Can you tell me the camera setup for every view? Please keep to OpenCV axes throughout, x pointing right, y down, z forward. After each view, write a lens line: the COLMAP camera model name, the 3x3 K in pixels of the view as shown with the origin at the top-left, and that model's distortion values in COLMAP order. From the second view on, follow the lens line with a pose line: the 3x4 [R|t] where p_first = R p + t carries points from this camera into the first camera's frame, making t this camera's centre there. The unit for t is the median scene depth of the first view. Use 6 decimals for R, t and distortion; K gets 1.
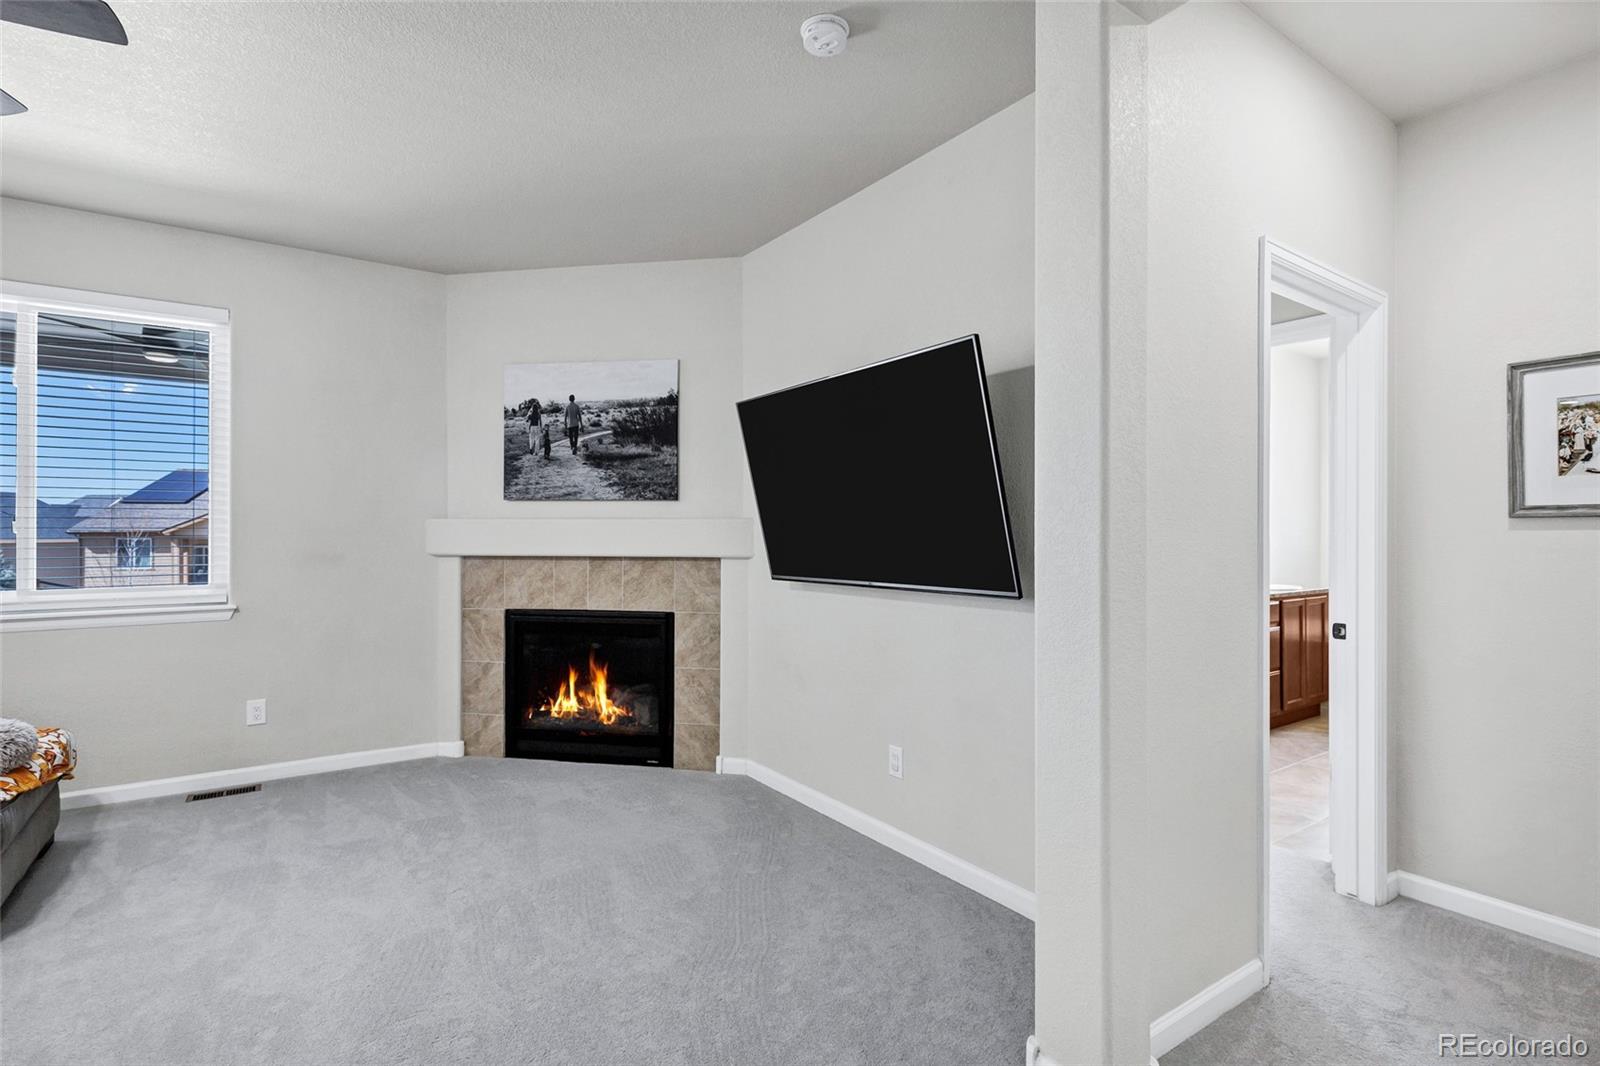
lens RADIAL K [[770.9, 0, 797.9], [0, 770.9, 528.2], [0, 0, 1]] dist [0.003505, 0.000635]
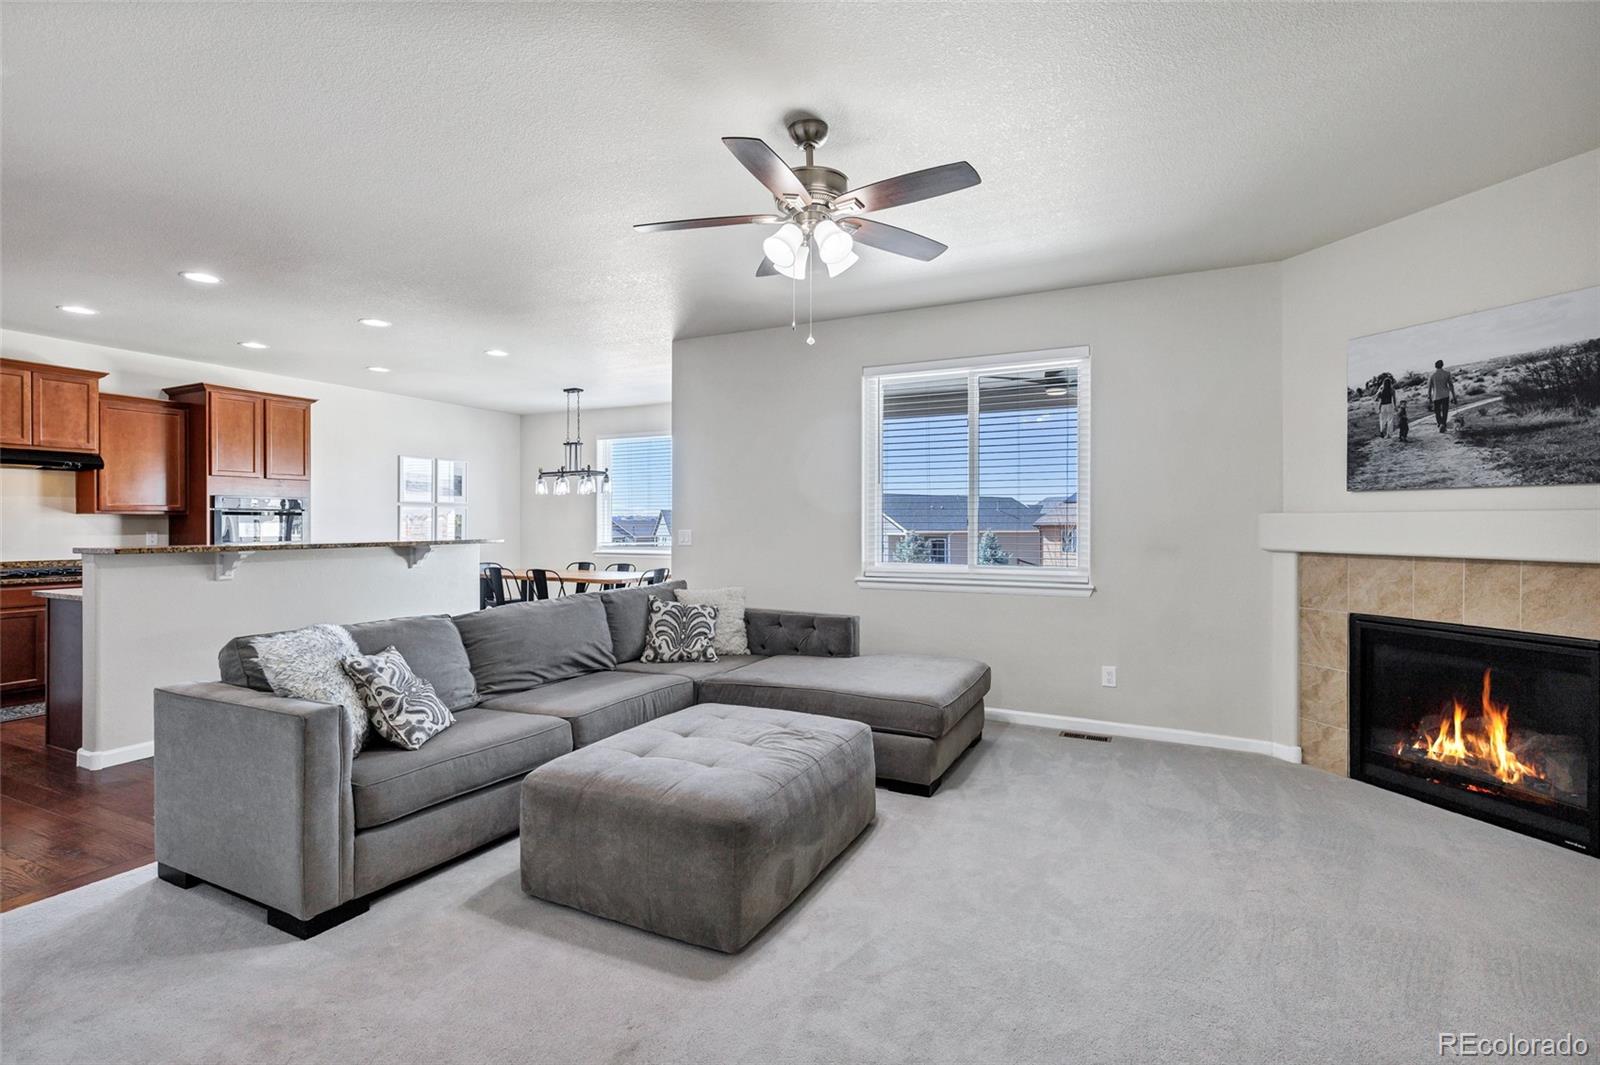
lens RADIAL K [[744.1, 0, 805.0], [0, 744.1, 523.1], [0, 0, 1]] dist [0.003336, 0.000458]
pose [[0.485731, 0.000039, -0.874108, 0.073322], [0.001053, 0.999999, 0.000630, -0.000789], [0.874108, -0.001227, 0.485731, 0.024605]]
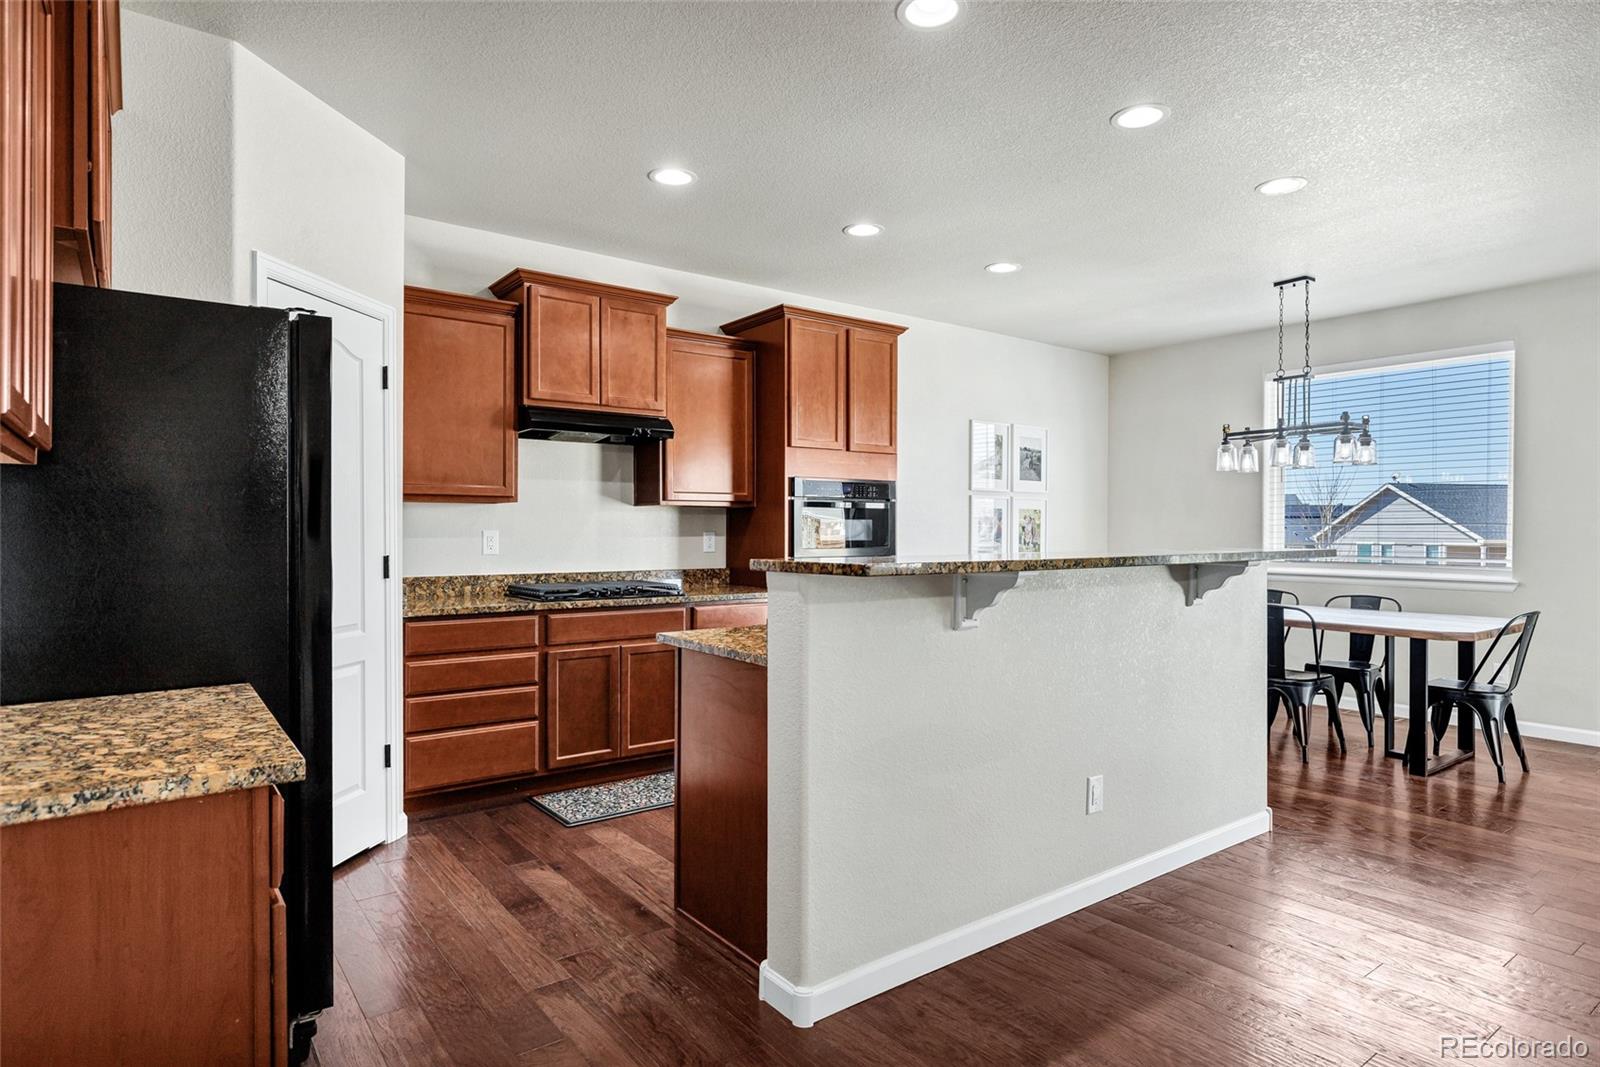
lens RADIAL K [[896.8, 0, 804.1], [0, 896.8, 526.0], [0, 0, 1]] dist [0.001841, 0.000344]
pose [[0.038247, -0.002606, -0.999265, -0.636227], [0.000104, 0.999997, -0.002604, 0.010651], [0.999268, -0.000004, 0.038247, -0.316483]]
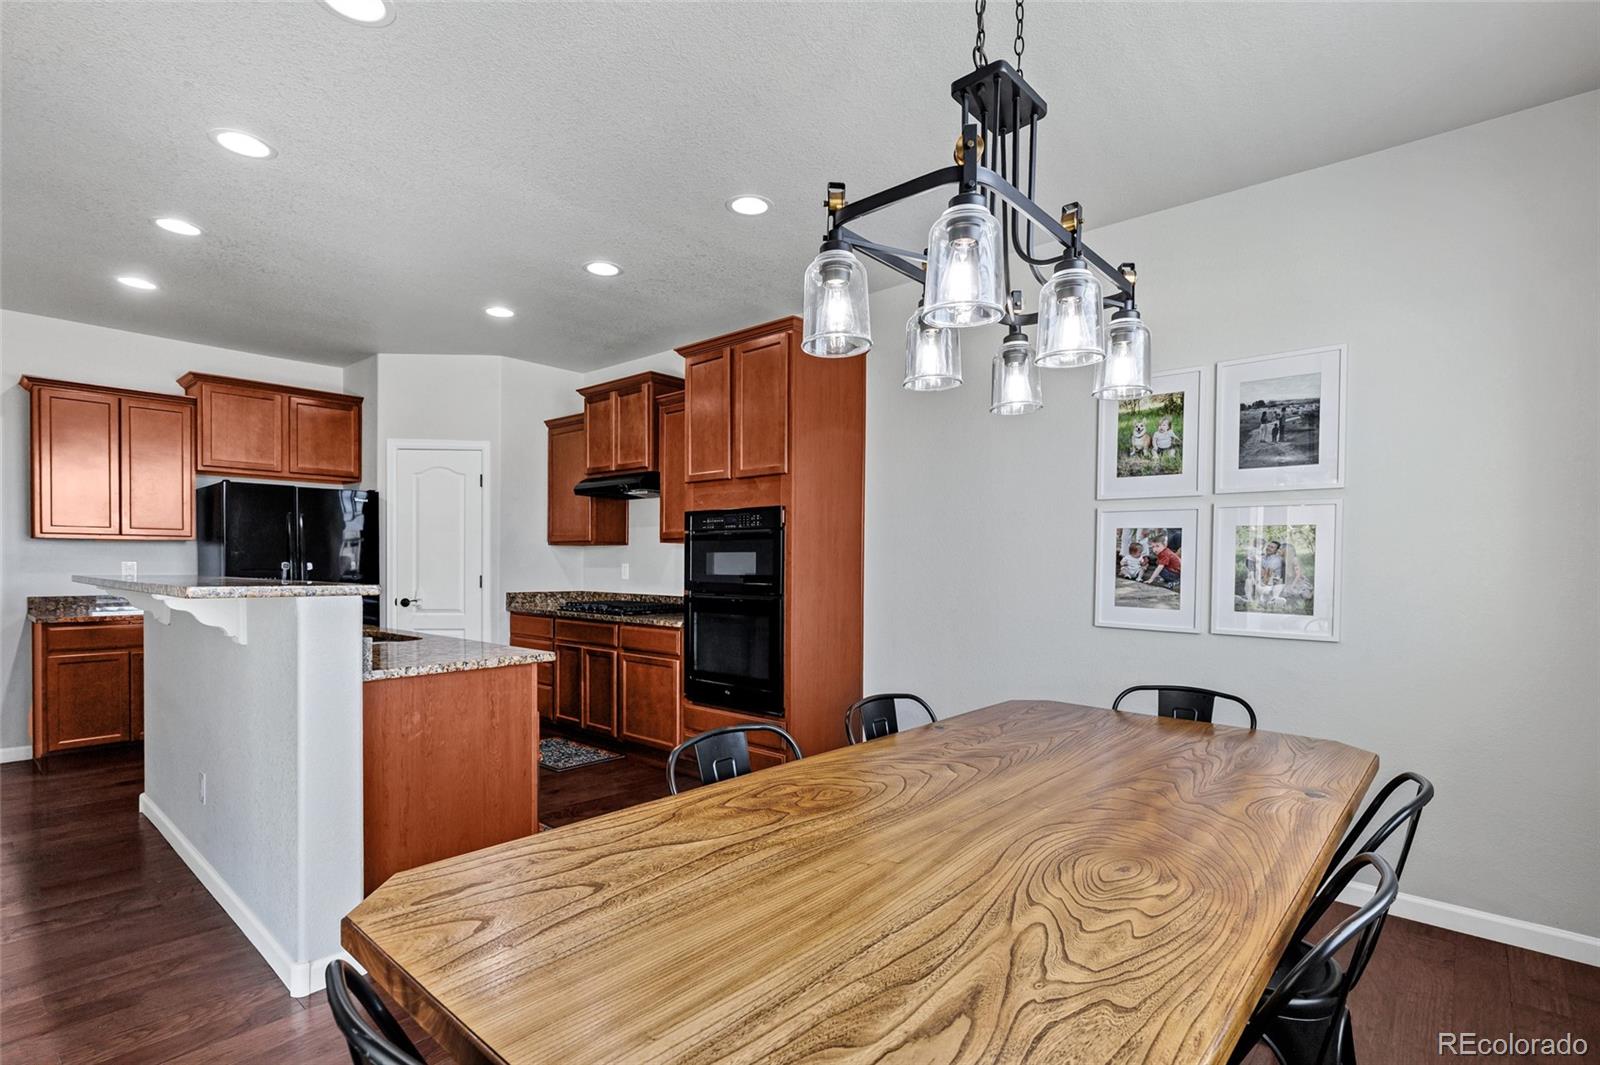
lens RADIAL K [[757.6, 0, 796.9], [0, 757.6, 563.2], [0, 0, 1]] dist [0.002526, 0.000366]
pose [[-0.970294, -0.004944, -0.241880, -1.702160], [-0.005140, 0.999987, 0.000180, 0.011405], [0.241876, 0.001418, -0.970306, 0.736414]]
